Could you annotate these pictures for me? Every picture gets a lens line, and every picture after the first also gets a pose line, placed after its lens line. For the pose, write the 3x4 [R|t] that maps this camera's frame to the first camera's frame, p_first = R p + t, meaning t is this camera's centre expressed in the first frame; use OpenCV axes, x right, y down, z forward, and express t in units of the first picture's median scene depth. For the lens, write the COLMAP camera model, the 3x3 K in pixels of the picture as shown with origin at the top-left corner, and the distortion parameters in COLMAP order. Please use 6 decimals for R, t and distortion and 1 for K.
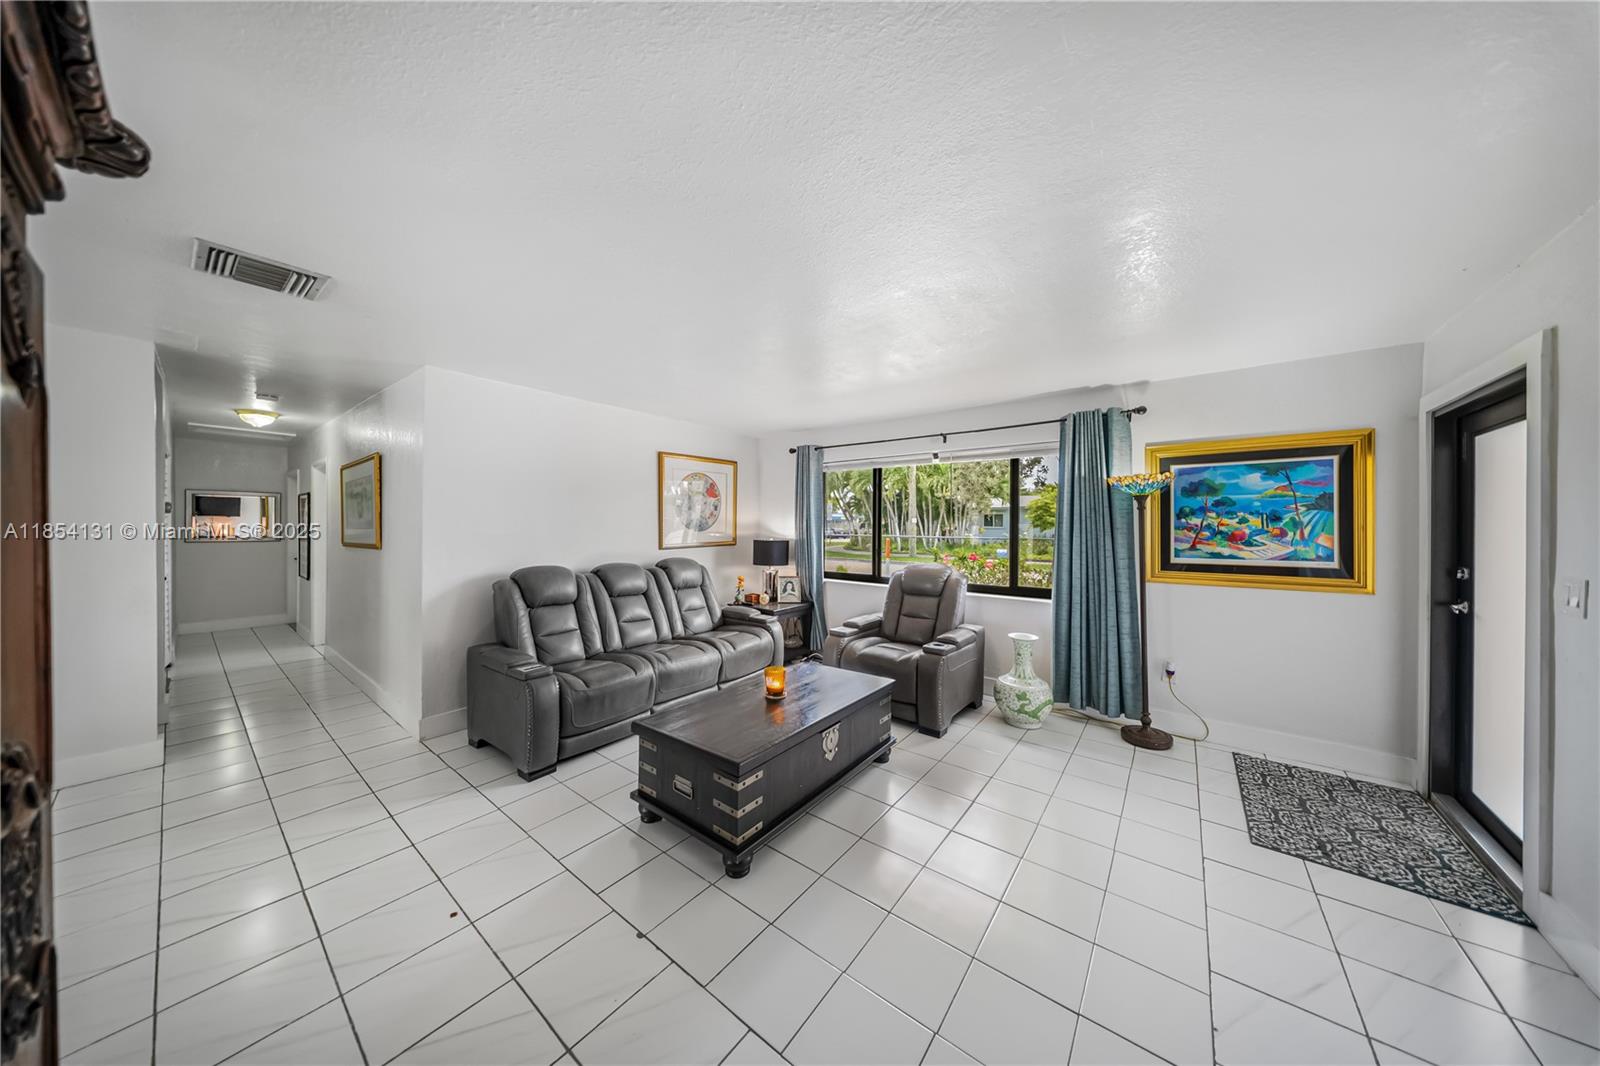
lens RADIAL K [[486.7, 0, 794.0], [0, 486.7, 525.1], [0, 0, 1]] dist [-0.003151, -0.001017]
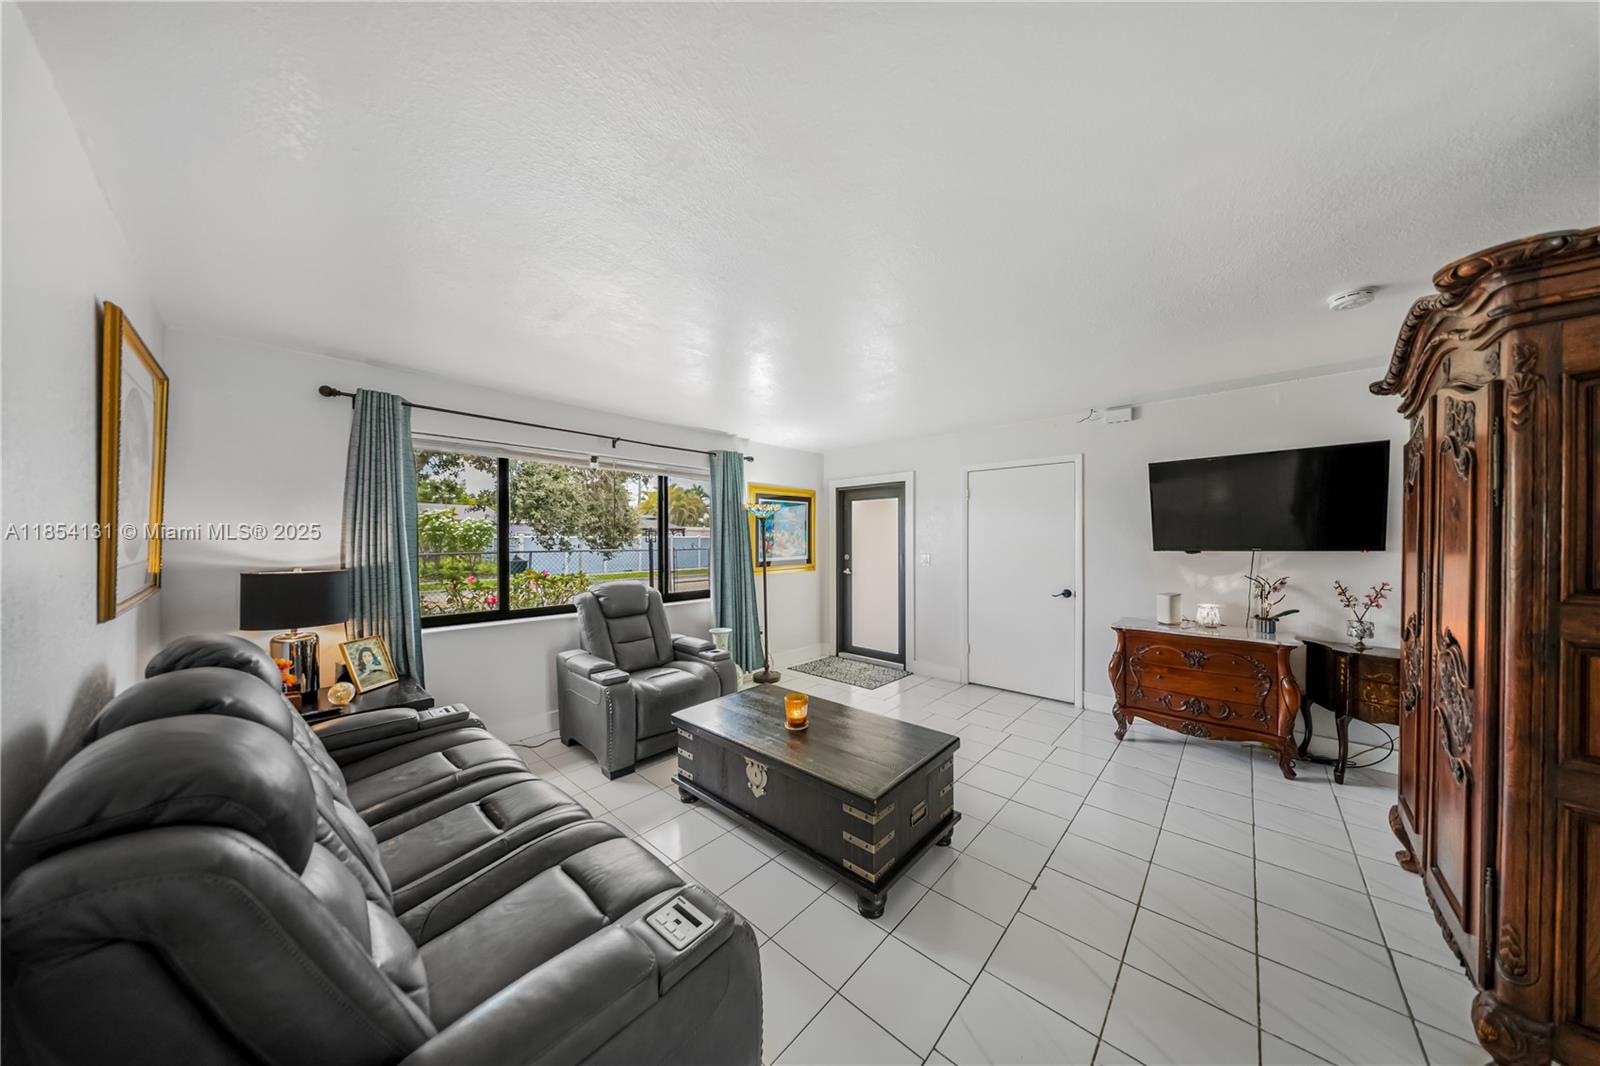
lens RADIAL K [[486.7, 0, 798.6], [0, 486.7, 541.2], [0, 0, 1]] dist [-0.003151, -0.001017]
pose [[0.061676, -0.007673, 0.998067, -0.568022], [0.004379, 0.999963, 0.007417, 0.000517], [-0.998087, 0.003913, 0.061707, 0.584194]]
